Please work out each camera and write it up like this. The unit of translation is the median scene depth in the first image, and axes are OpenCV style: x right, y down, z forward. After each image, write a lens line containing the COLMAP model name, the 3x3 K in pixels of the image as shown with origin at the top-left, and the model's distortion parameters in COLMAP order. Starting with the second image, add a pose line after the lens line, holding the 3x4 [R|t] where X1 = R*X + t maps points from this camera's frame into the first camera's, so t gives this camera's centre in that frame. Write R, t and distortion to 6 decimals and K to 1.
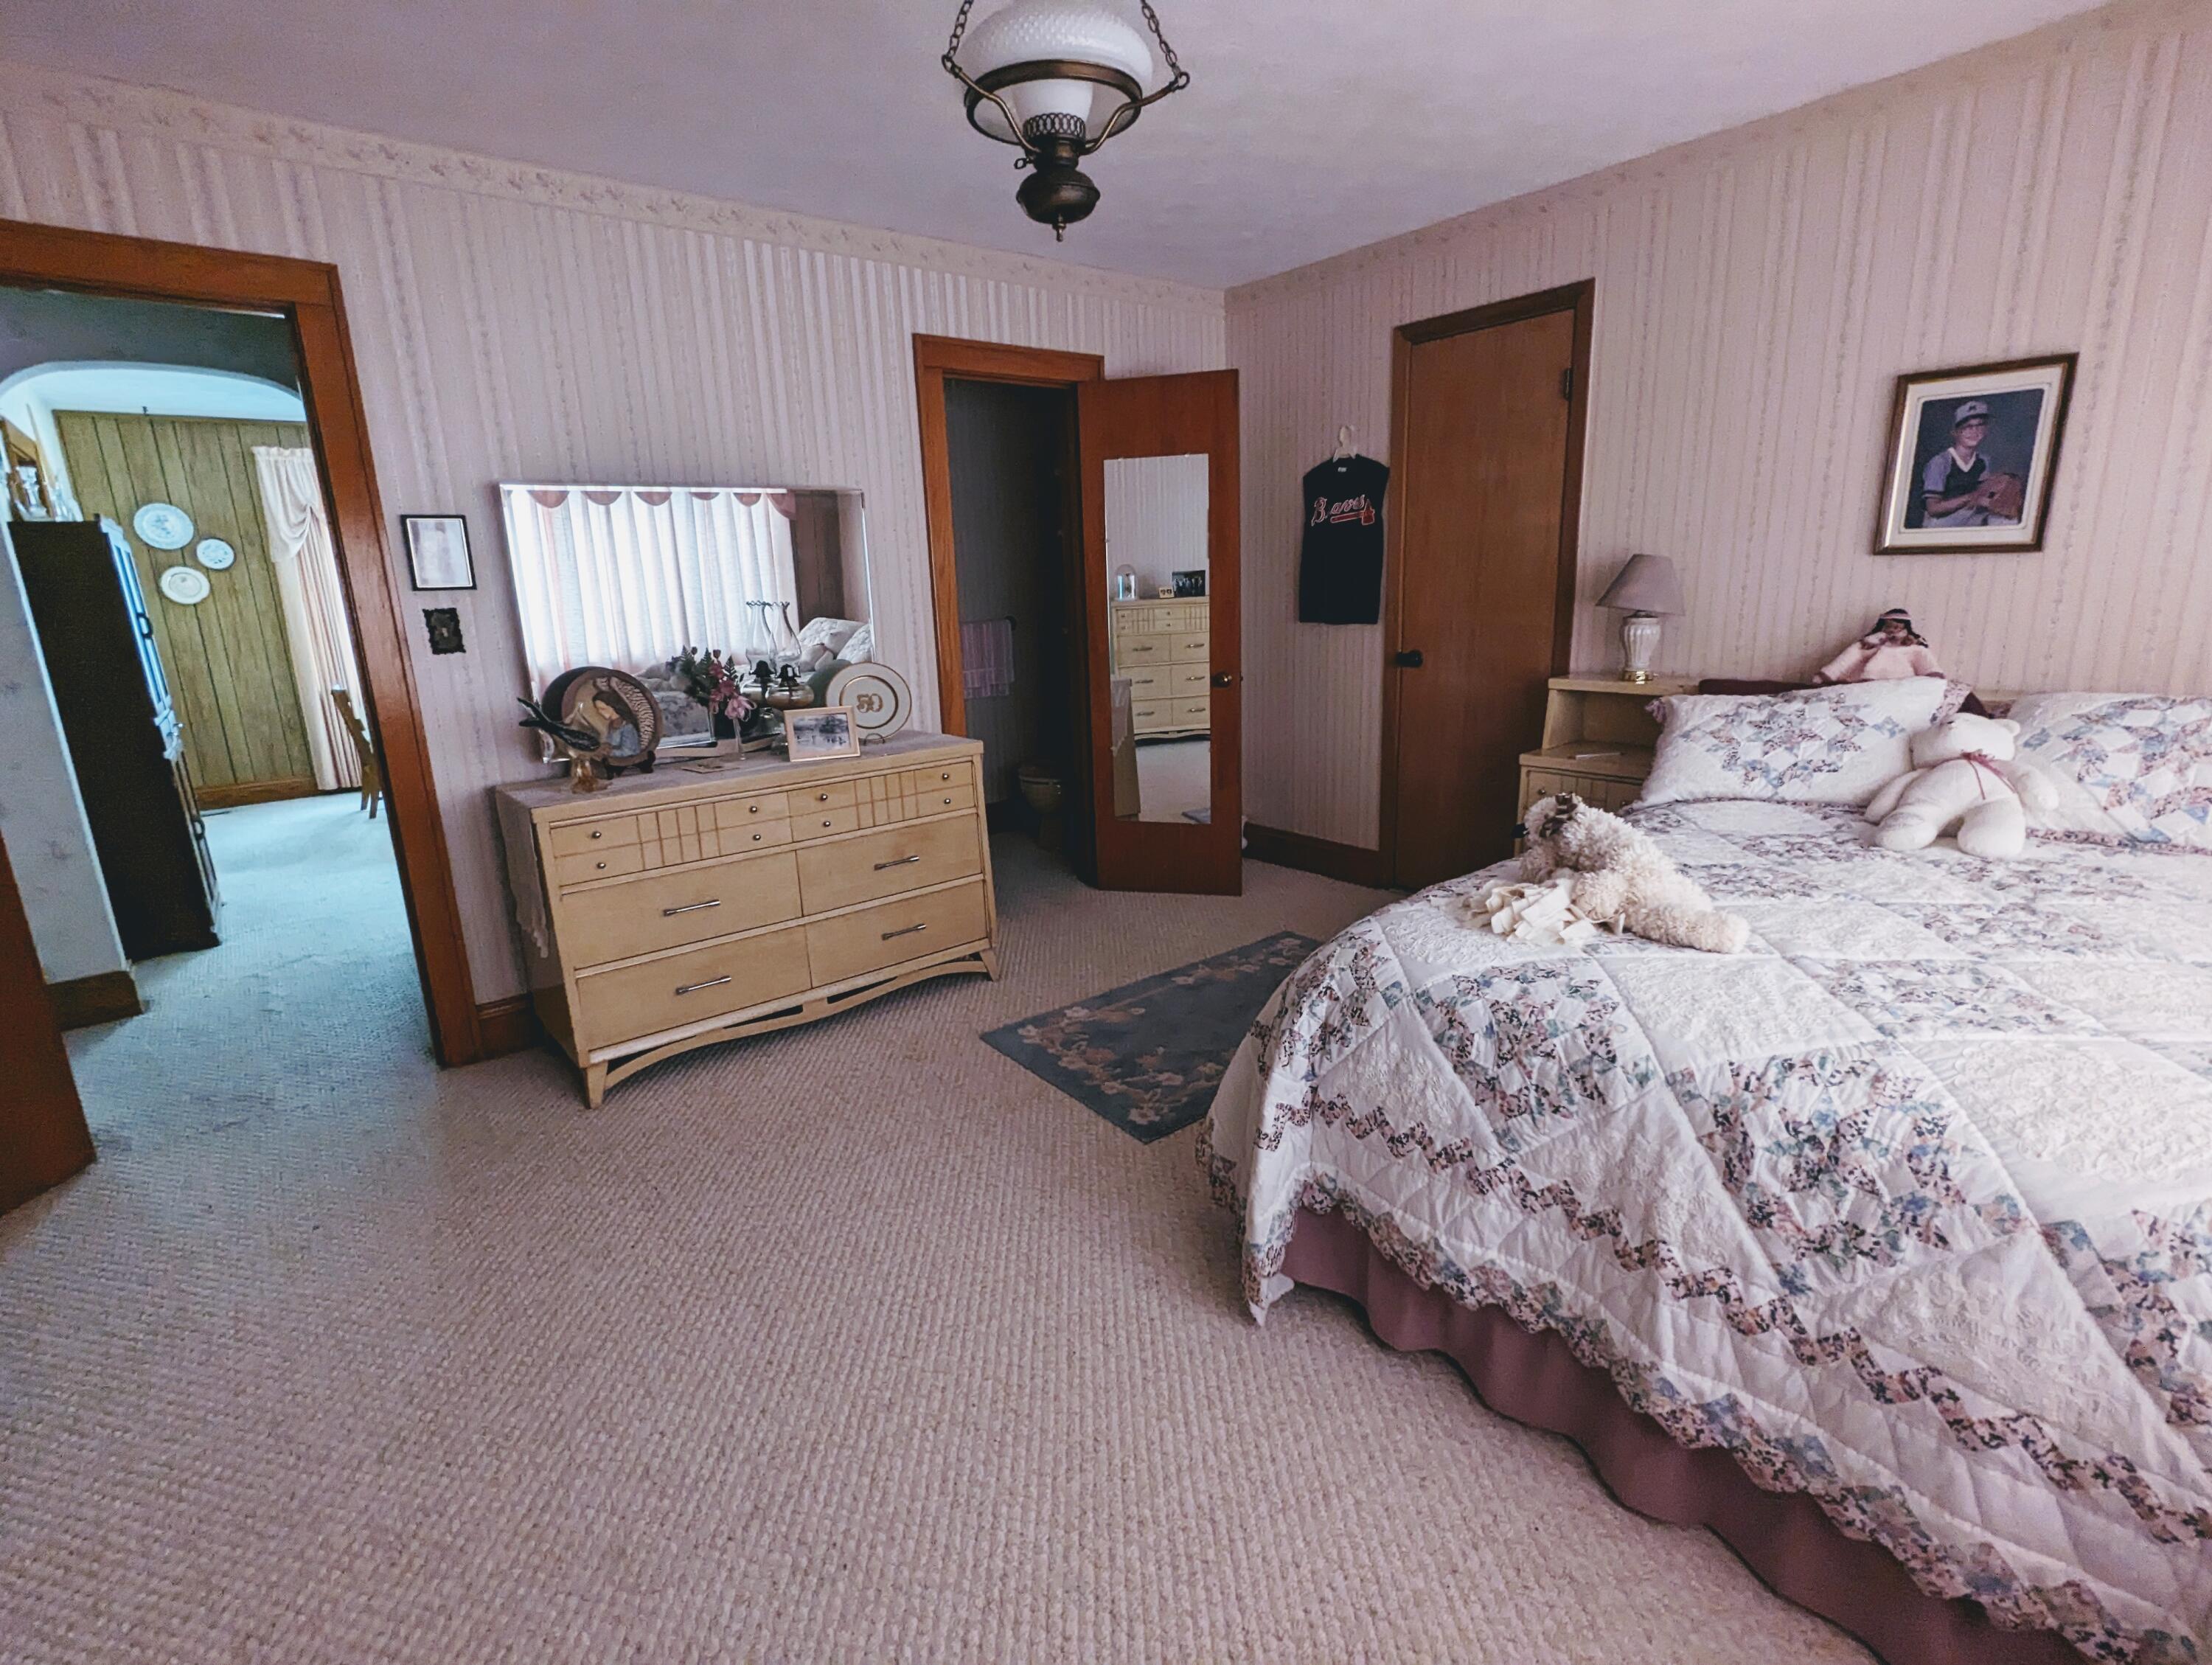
lens RADIAL K [[1051.4, 0, 1104.7], [0, 1051.4, 838.8], [0, 0, 1]] dist [-0.001339, 0.001147]
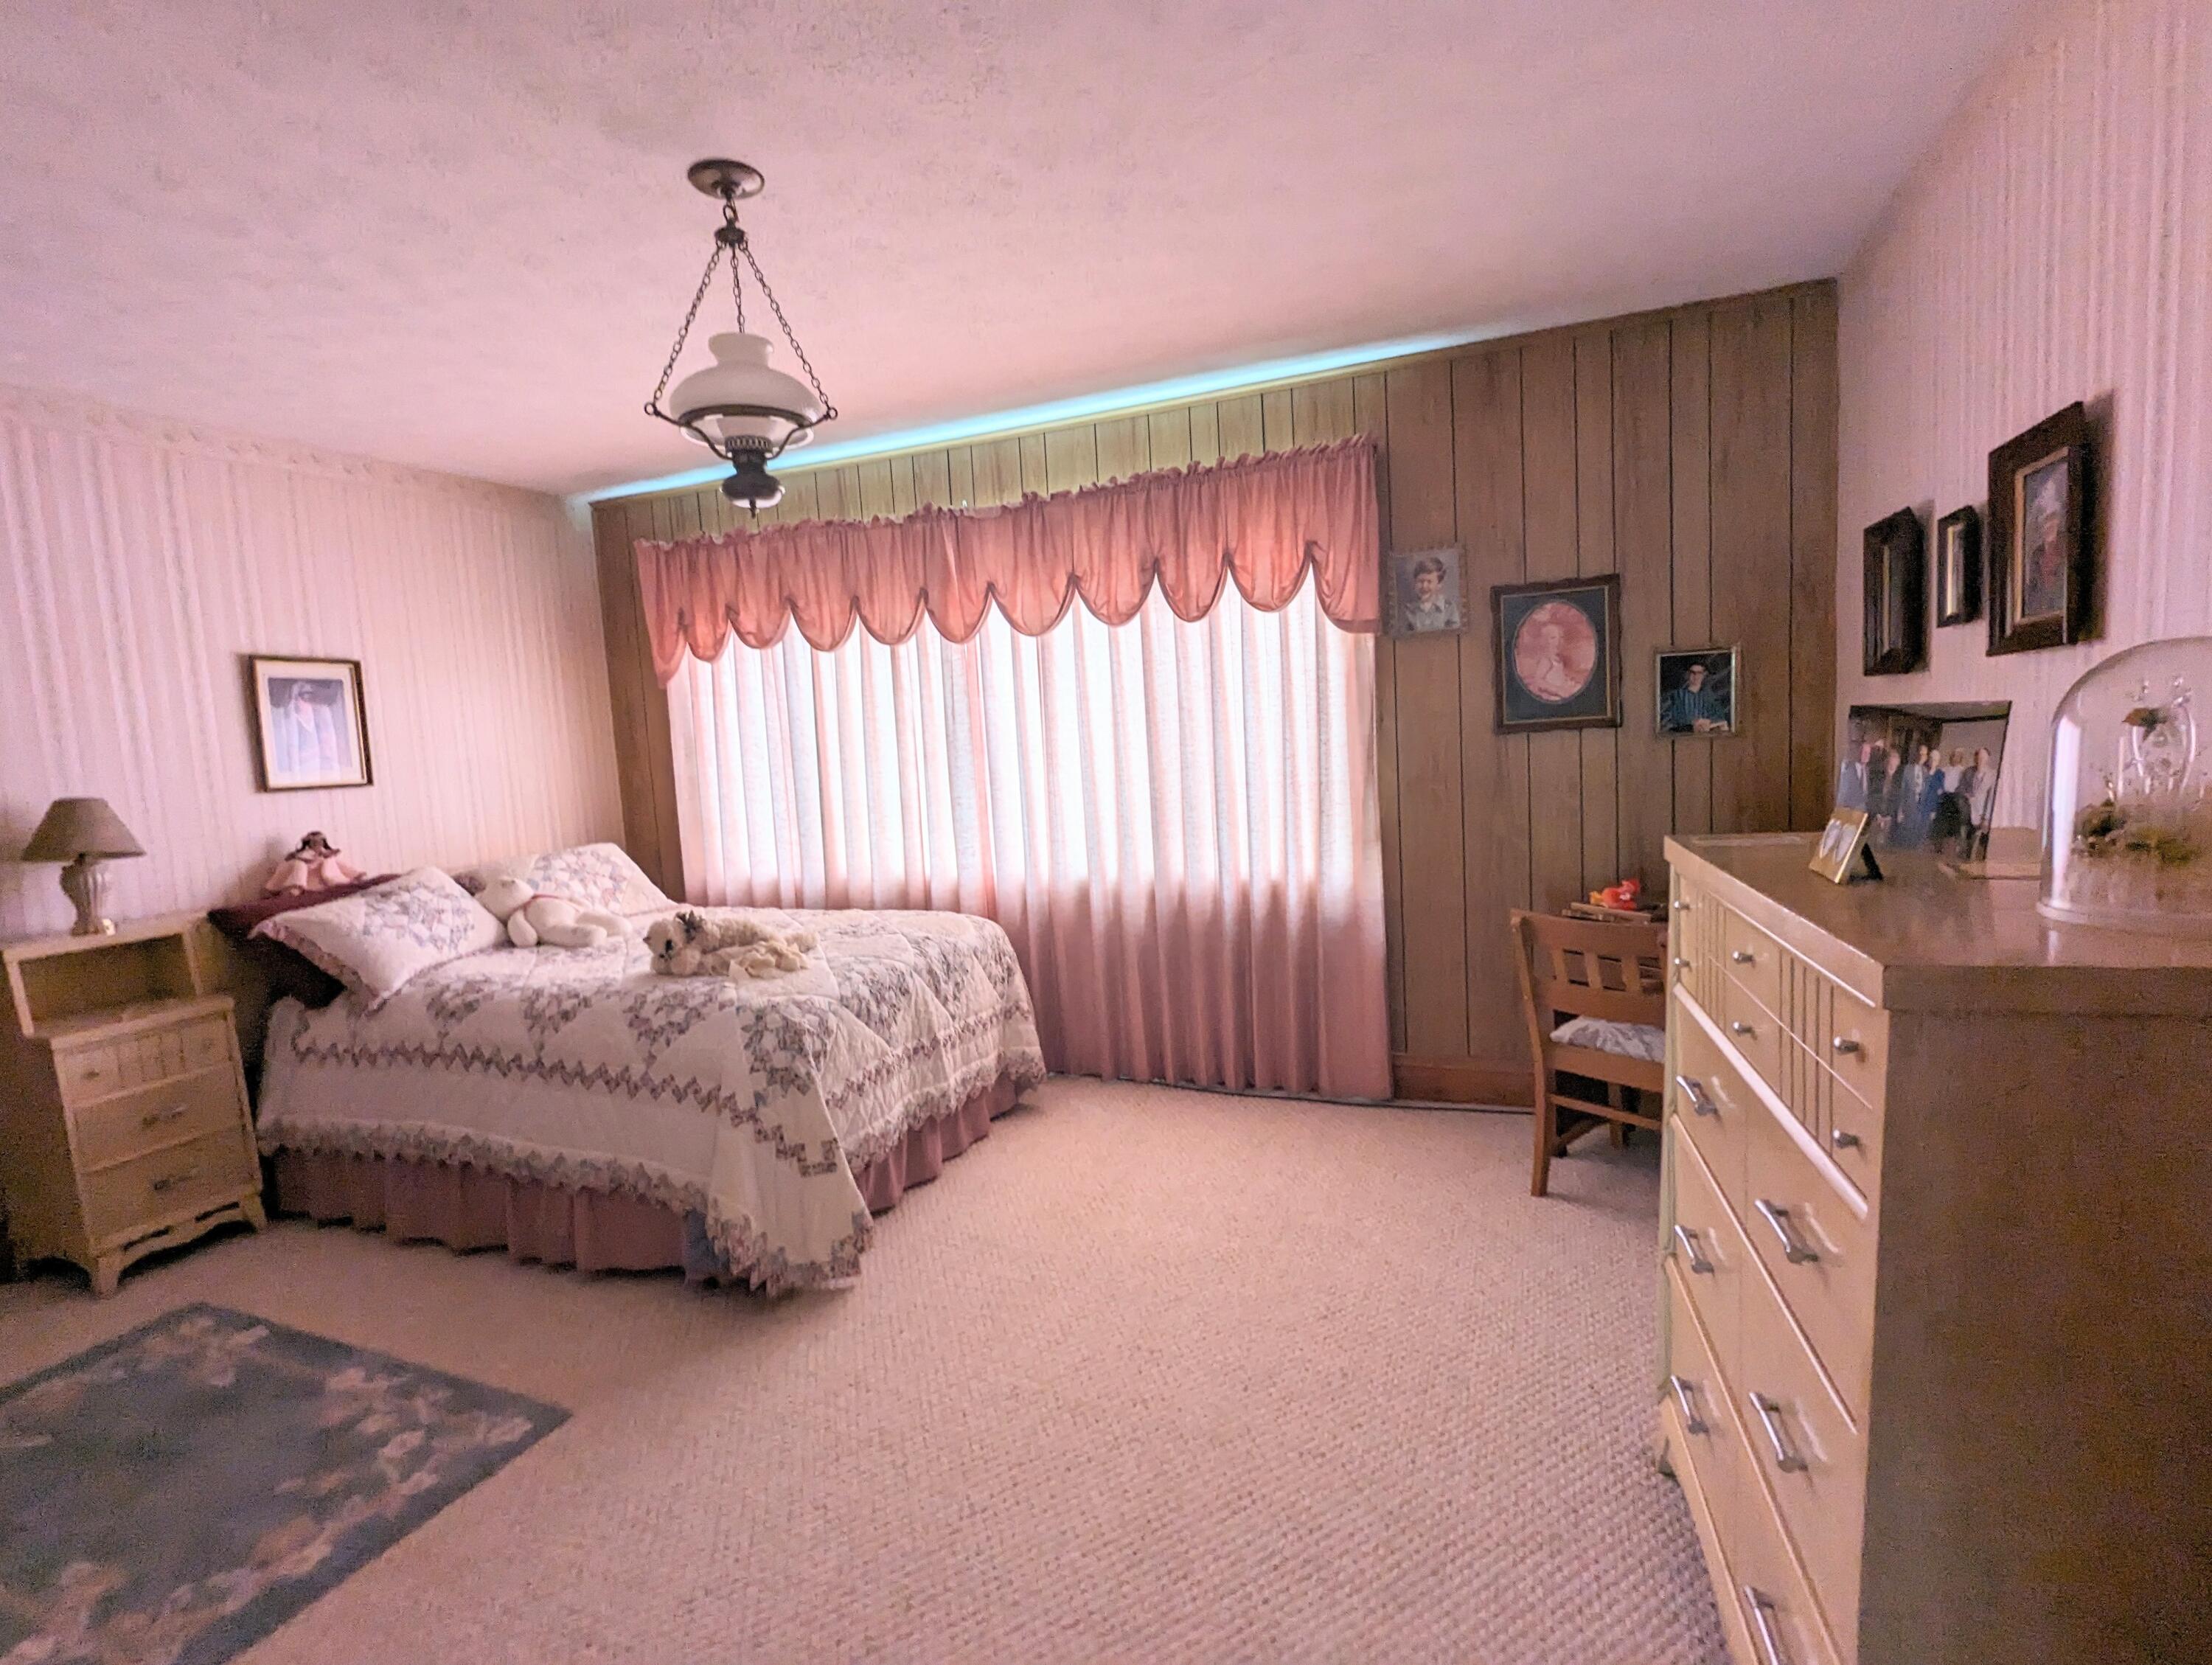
lens RADIAL K [[1051.4, 0, 1102.5], [0, 1051.4, 832.5], [0, 0, 1]] dist [-0.001339, 0.001147]
pose [[-0.483818, -0.020246, 0.874934, -1.431087], [0.284978, 0.941601, 0.179375, -0.300372], [-0.827471, 0.336122, -0.449794, 1.354997]]
